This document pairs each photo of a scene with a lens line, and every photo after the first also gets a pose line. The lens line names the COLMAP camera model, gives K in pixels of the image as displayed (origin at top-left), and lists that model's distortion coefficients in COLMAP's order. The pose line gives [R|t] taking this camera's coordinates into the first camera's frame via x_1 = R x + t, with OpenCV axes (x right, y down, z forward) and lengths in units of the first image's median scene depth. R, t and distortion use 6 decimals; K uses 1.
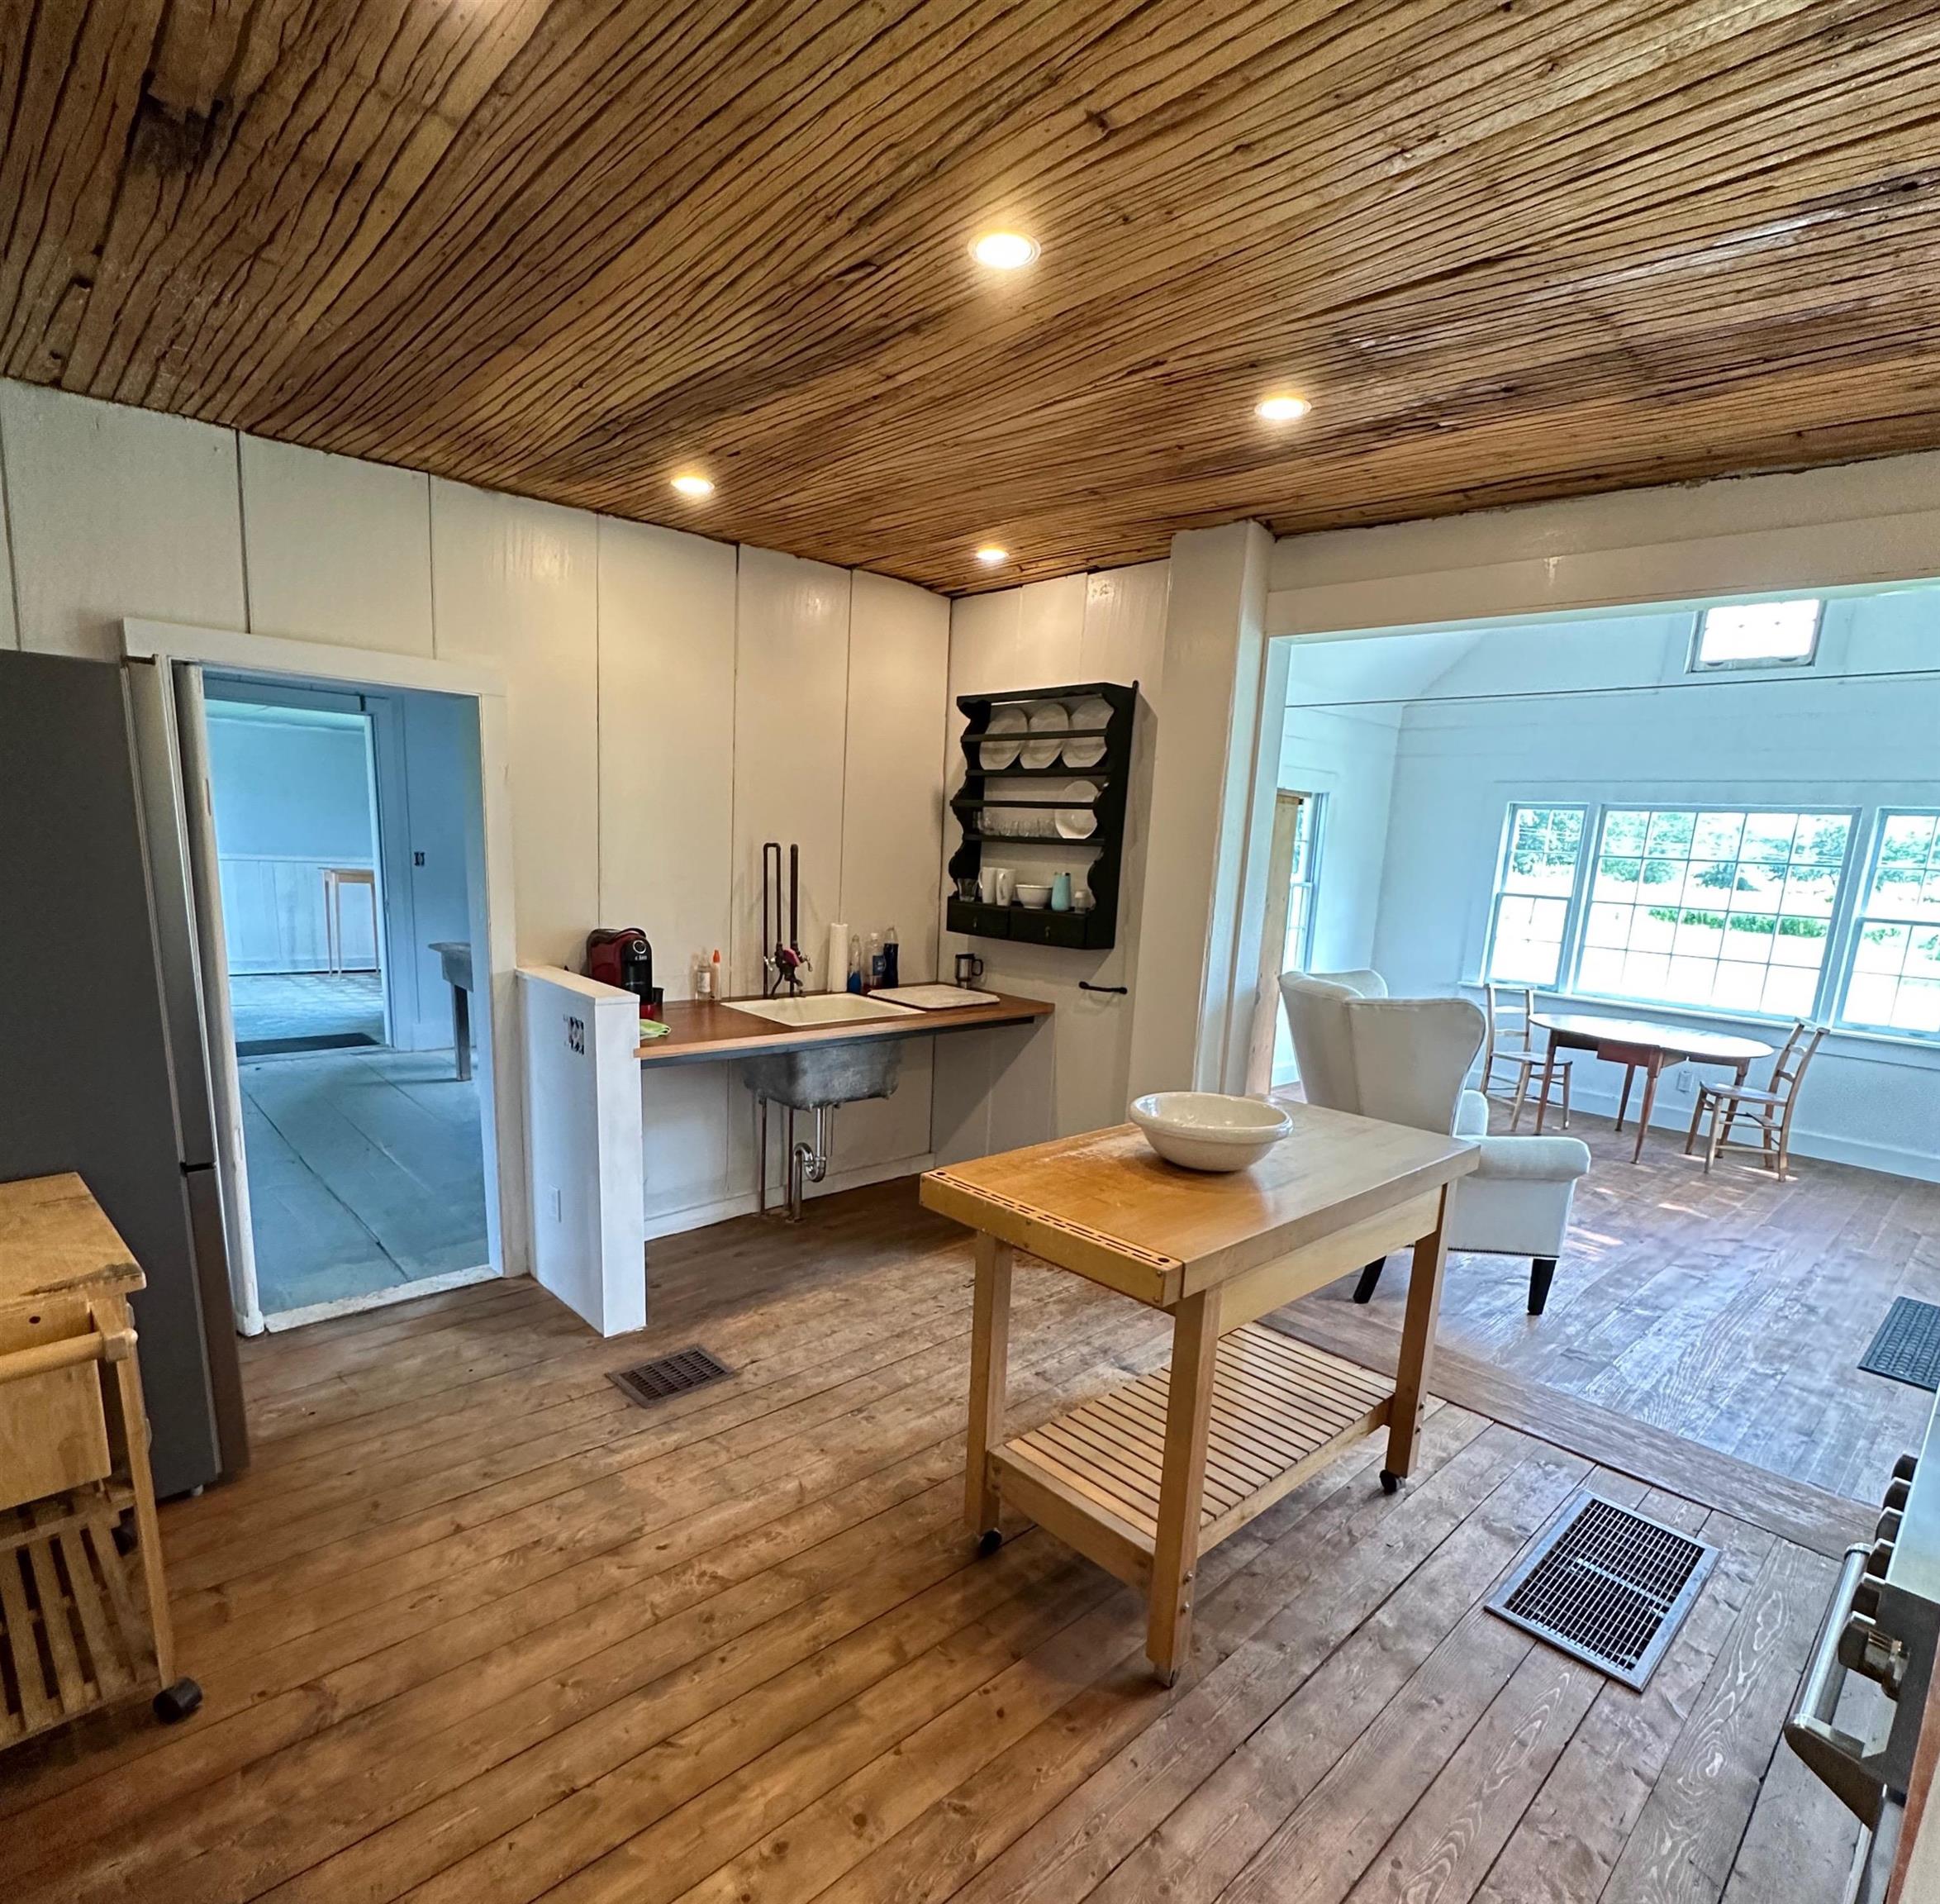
lens RADIAL K [[1052.0, 0, 971.8], [0, 1052.0, 1055.9], [0, 0, 1]] dist [-0.000421, -0.000538]
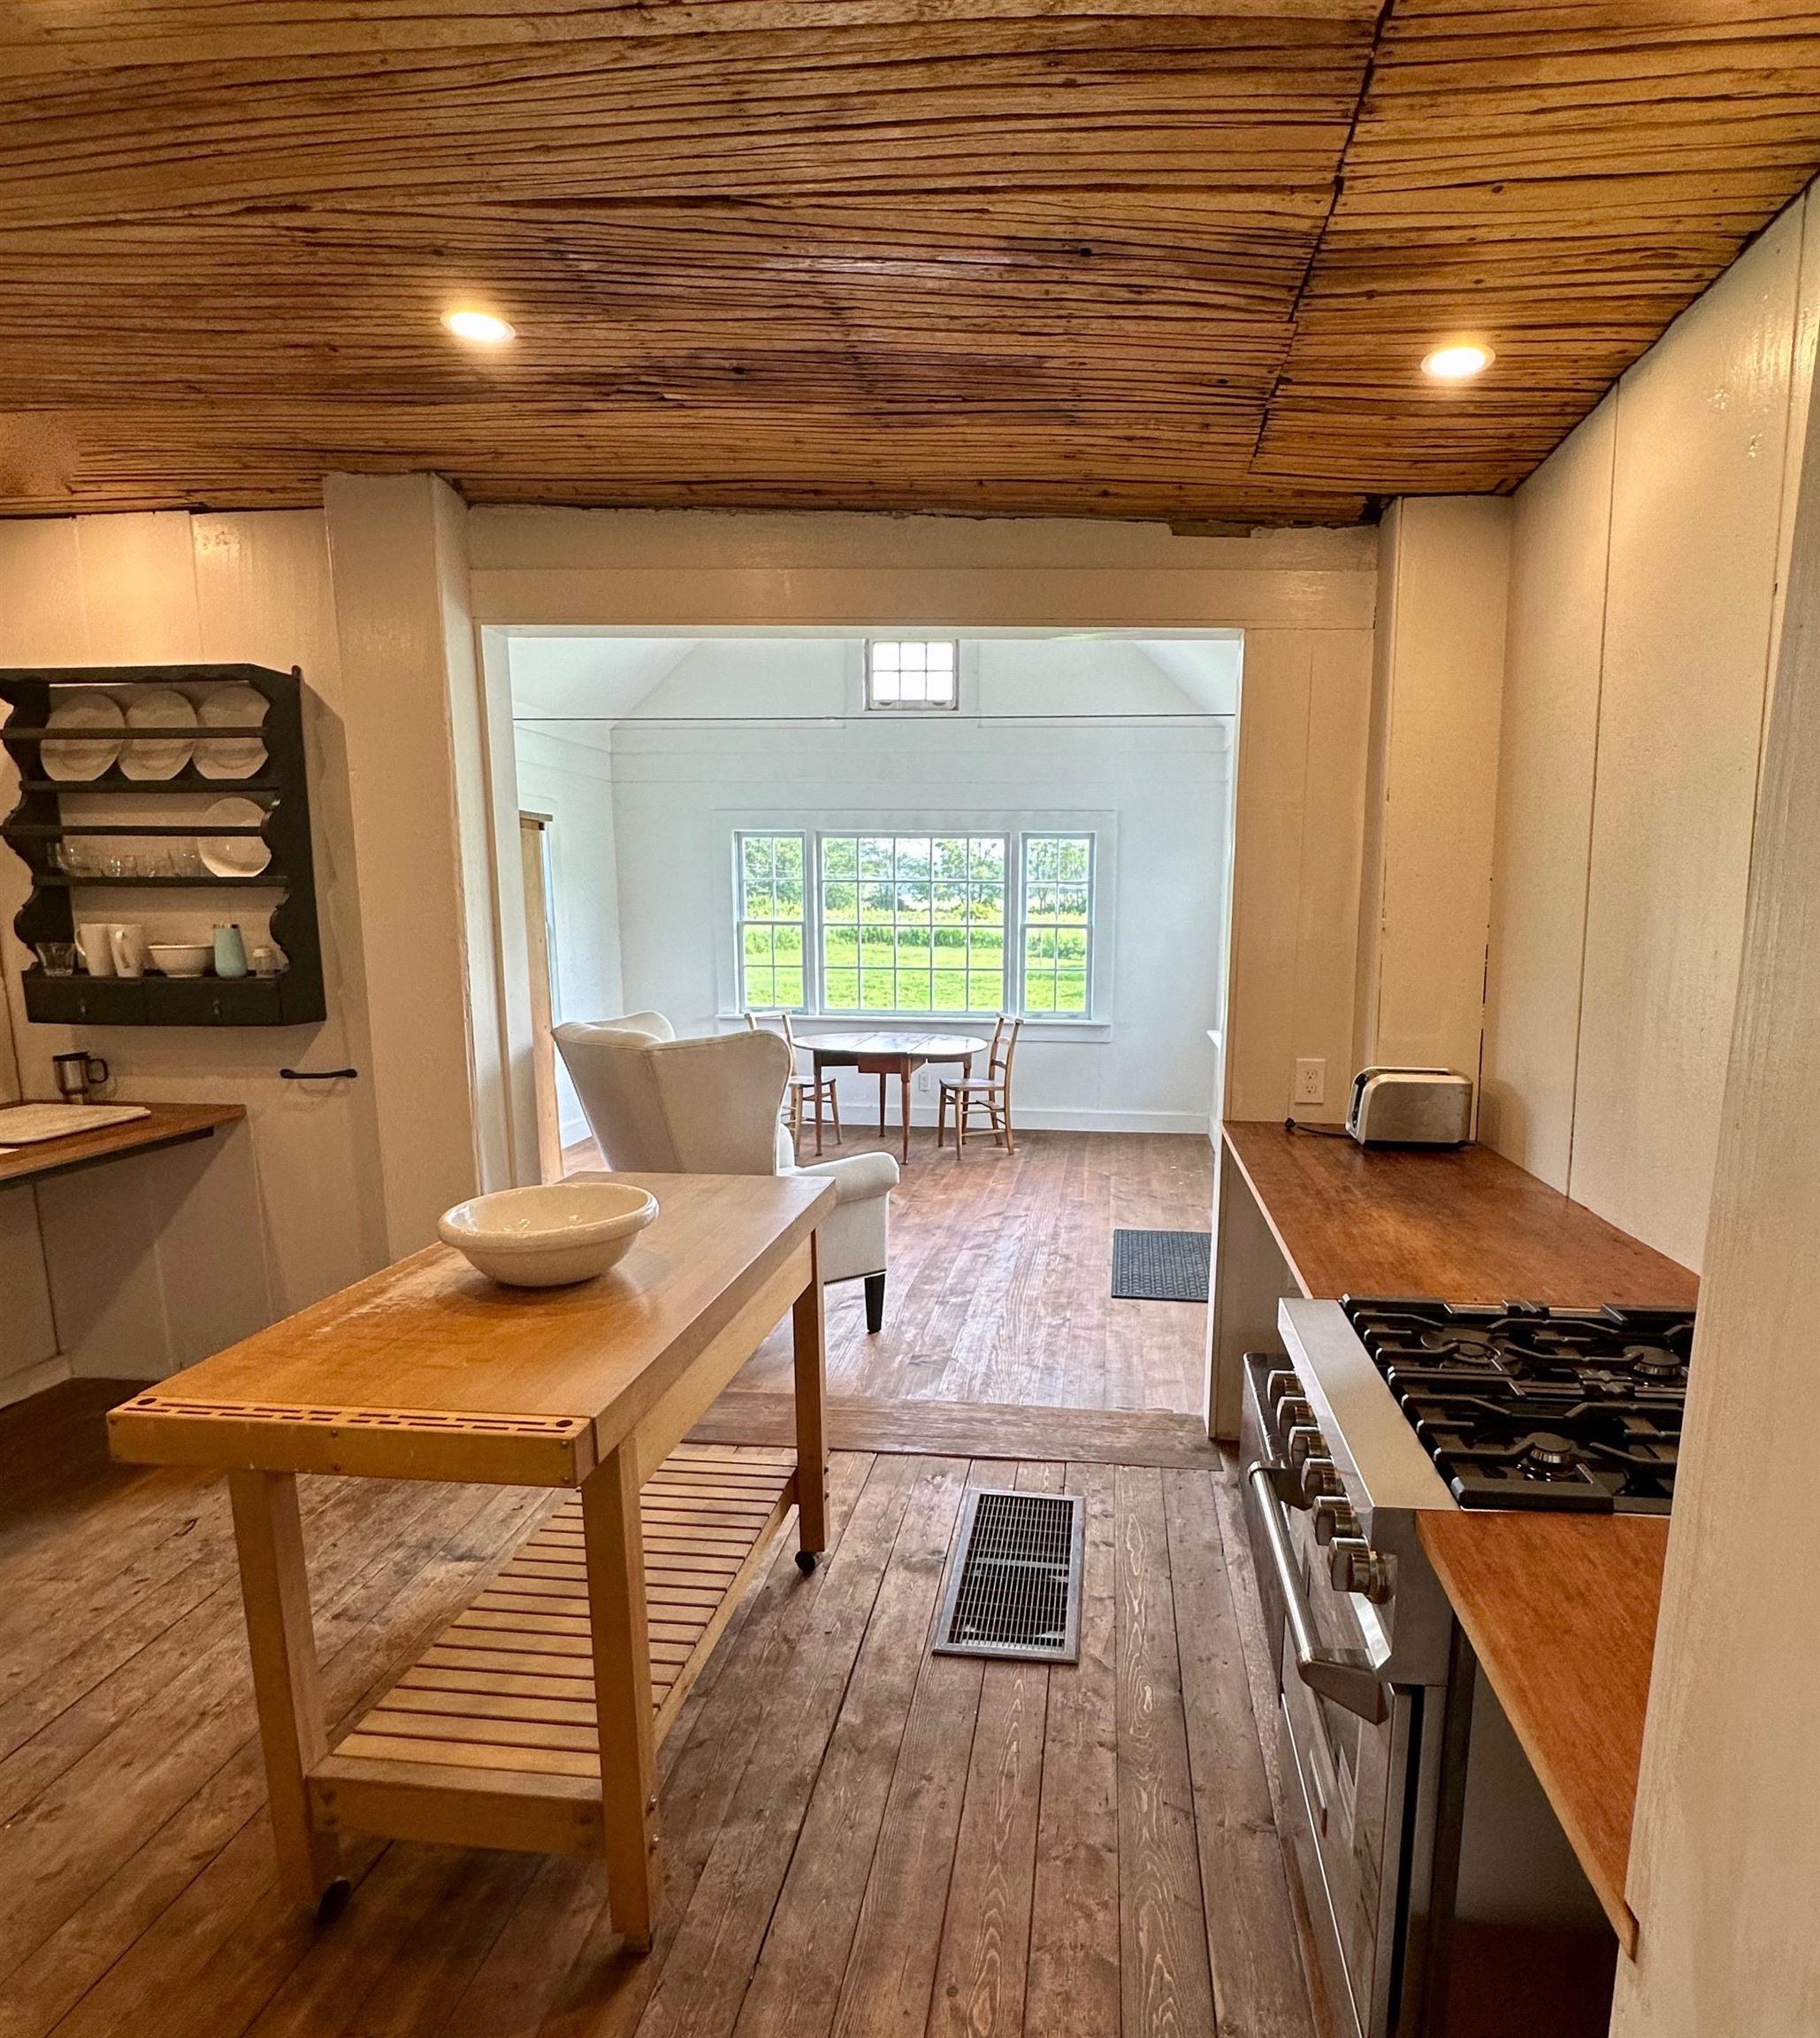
lens RADIAL K [[1117.7, 0, 995.9], [0, 1117.7, 1091.3], [0, 0, 1]] dist [-0.002423, 0.000868]
pose [[0.752944, -0.153970, 0.639820, -0.033446], [0.163028, 0.985580, 0.045323, -0.013355], [-0.637572, 0.070183, 0.767188, 0.112330]]
